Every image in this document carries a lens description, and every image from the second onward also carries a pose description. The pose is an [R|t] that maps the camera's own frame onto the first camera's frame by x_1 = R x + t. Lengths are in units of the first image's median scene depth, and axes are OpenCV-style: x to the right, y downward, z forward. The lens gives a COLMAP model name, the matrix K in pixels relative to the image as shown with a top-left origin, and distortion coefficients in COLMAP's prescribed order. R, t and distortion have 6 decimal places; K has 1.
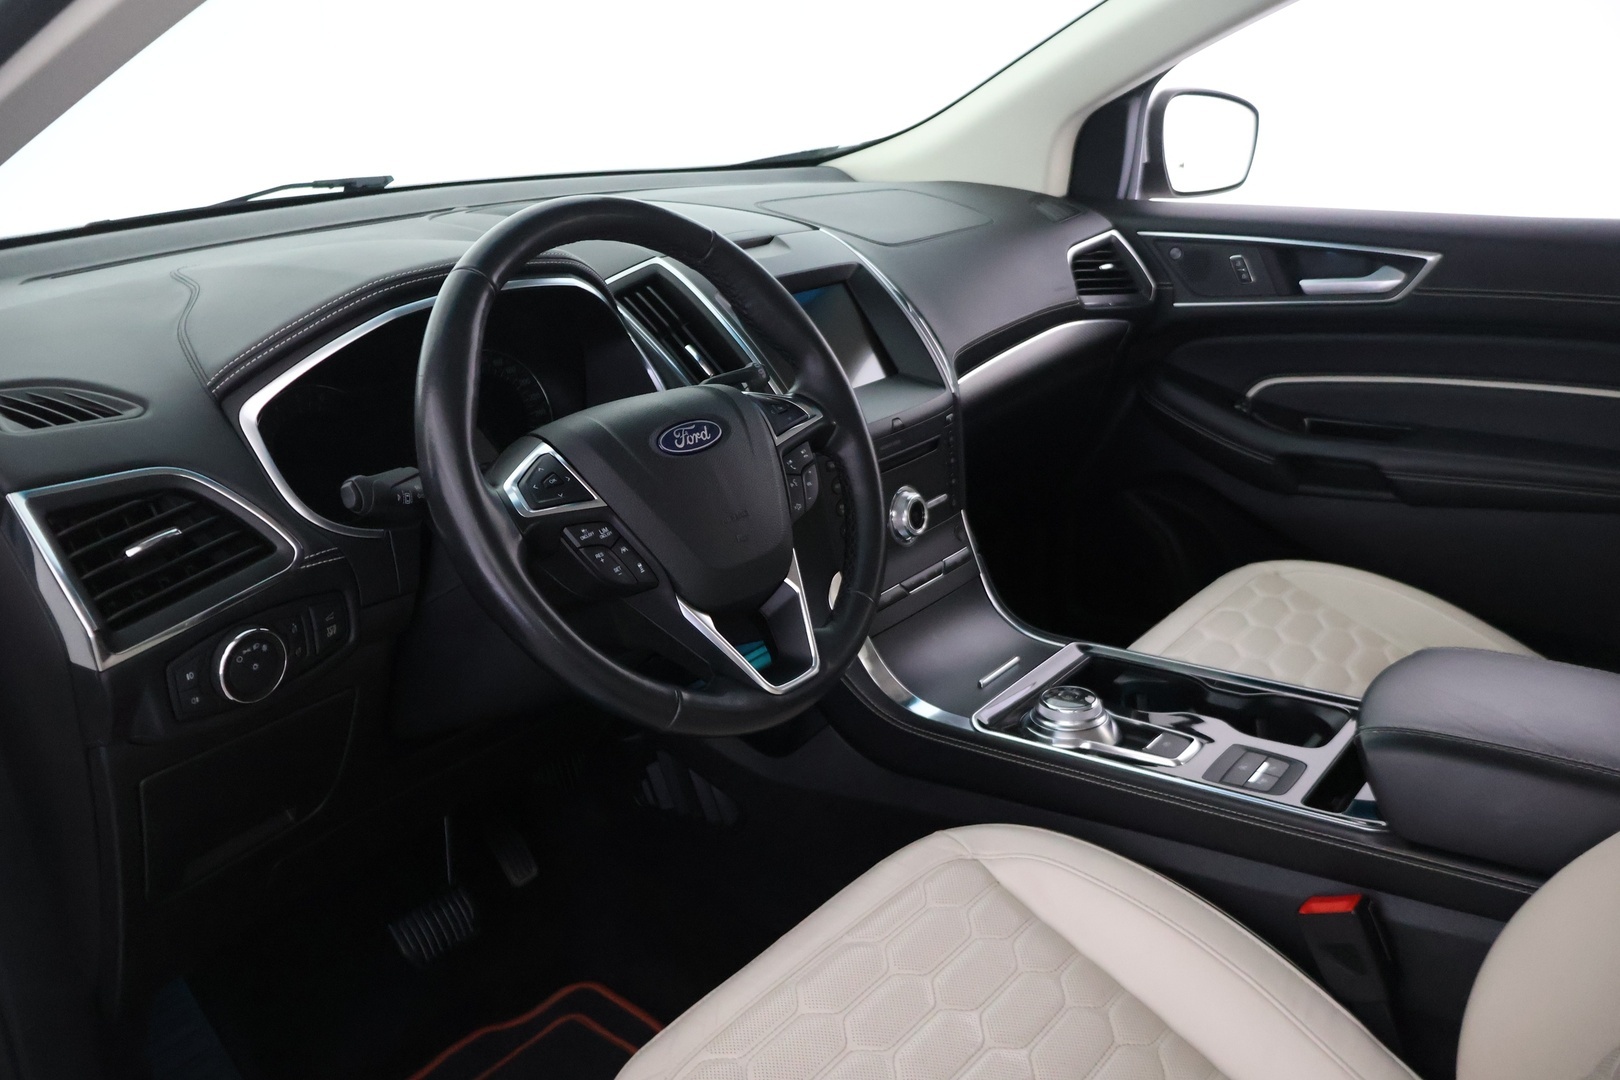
lens RADIAL K [[1349.9, 0, 810.0], [0, 1349.9, 540.0], [0, 0, 1]] dist [-0.028686, -0.000434]
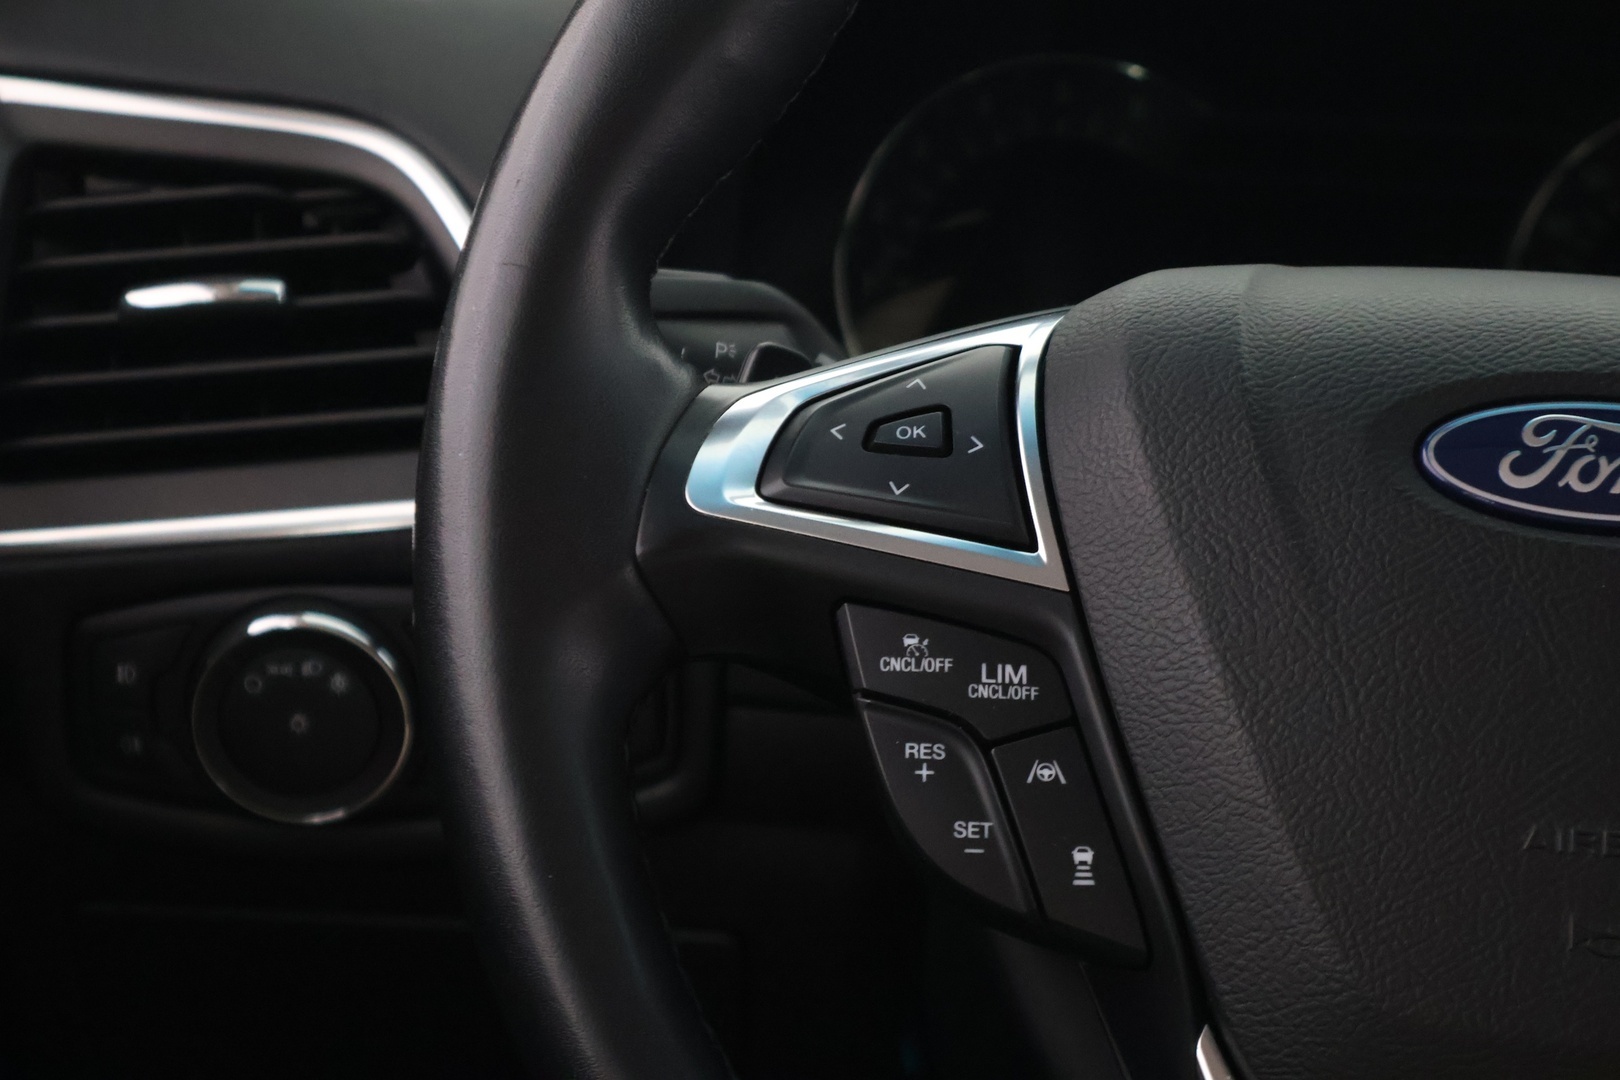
lens RADIAL K [[3398.7, 0, 810.0], [0, 3398.7, 540.0], [0, 0, 1]] dist [0.005796, -0.094247]
pose [[0.551573, 0.289802, -0.782165, 0.173787], [-0.323340, 0.938672, 0.119775, -0.051345], [0.768908, 0.186841, 0.611451, 0.300851]]
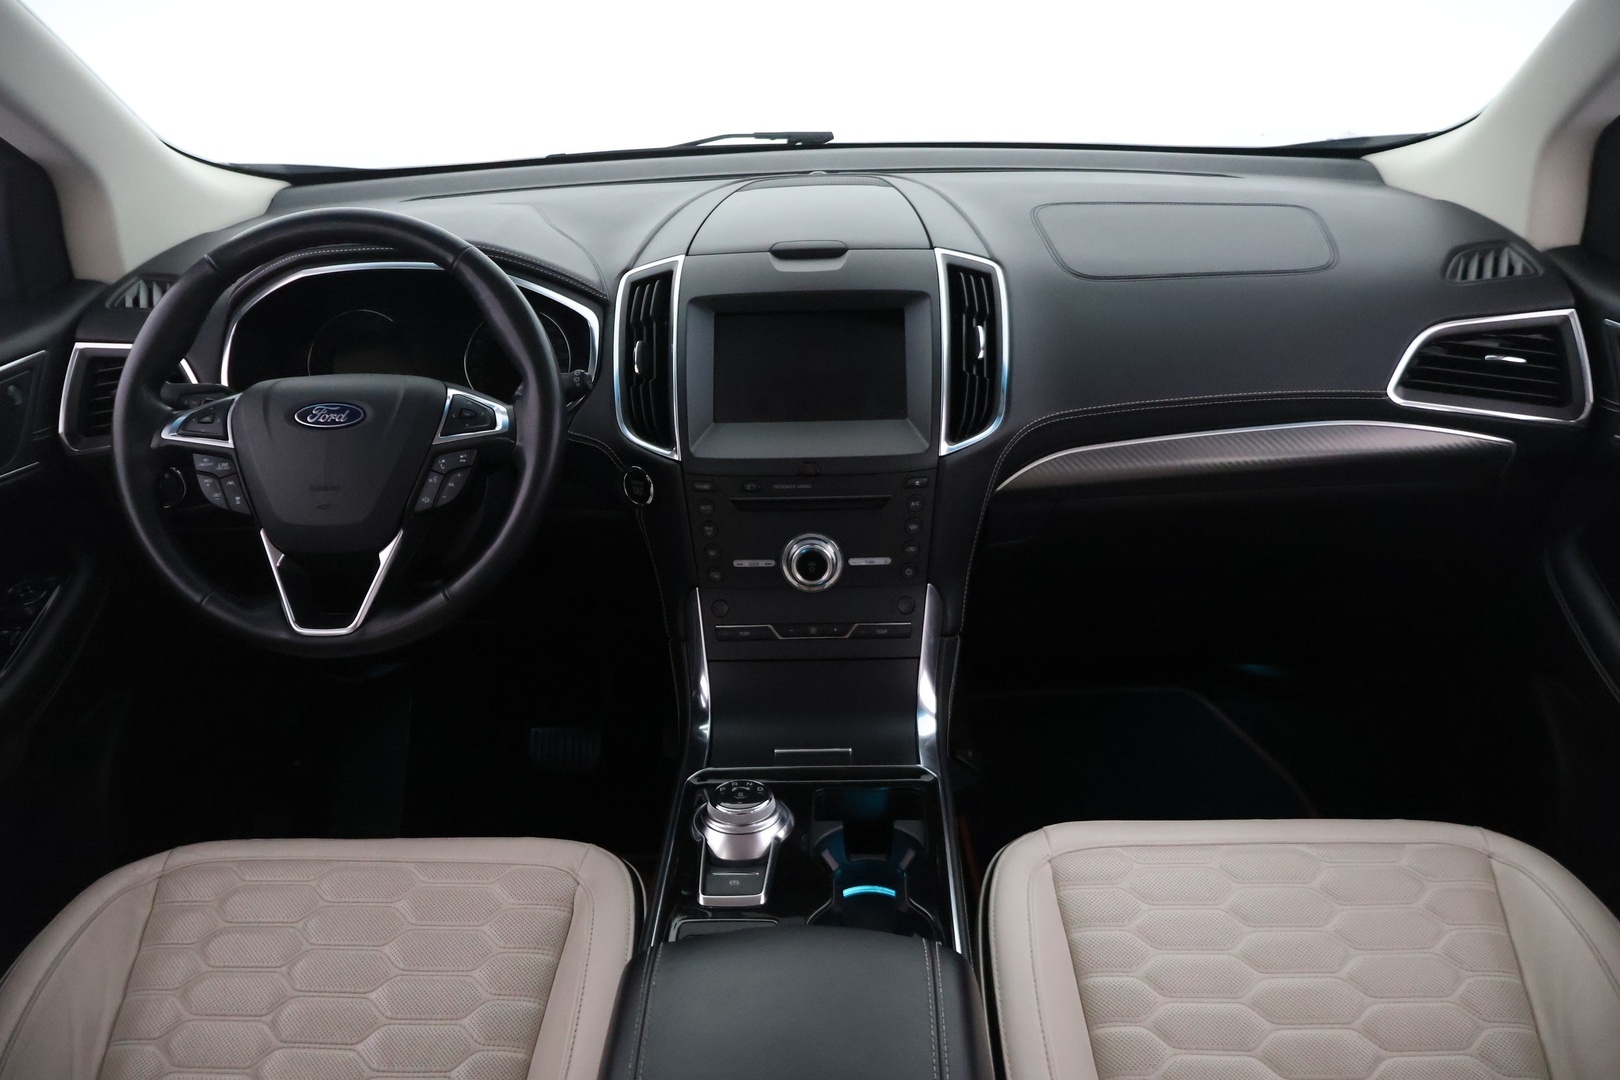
lens RADIAL K [[1355.3, 0, 805.1], [0, 1355.3, 574.7], [0, 0, 1]] dist [-0.016381, -0.005894]
pose [[0.587365, 0.338021, -0.735353, 0.642044], [-0.252517, 0.939787, 0.230295, -0.190623], [0.768920, 0.050422, 0.637354, 0.314367]]
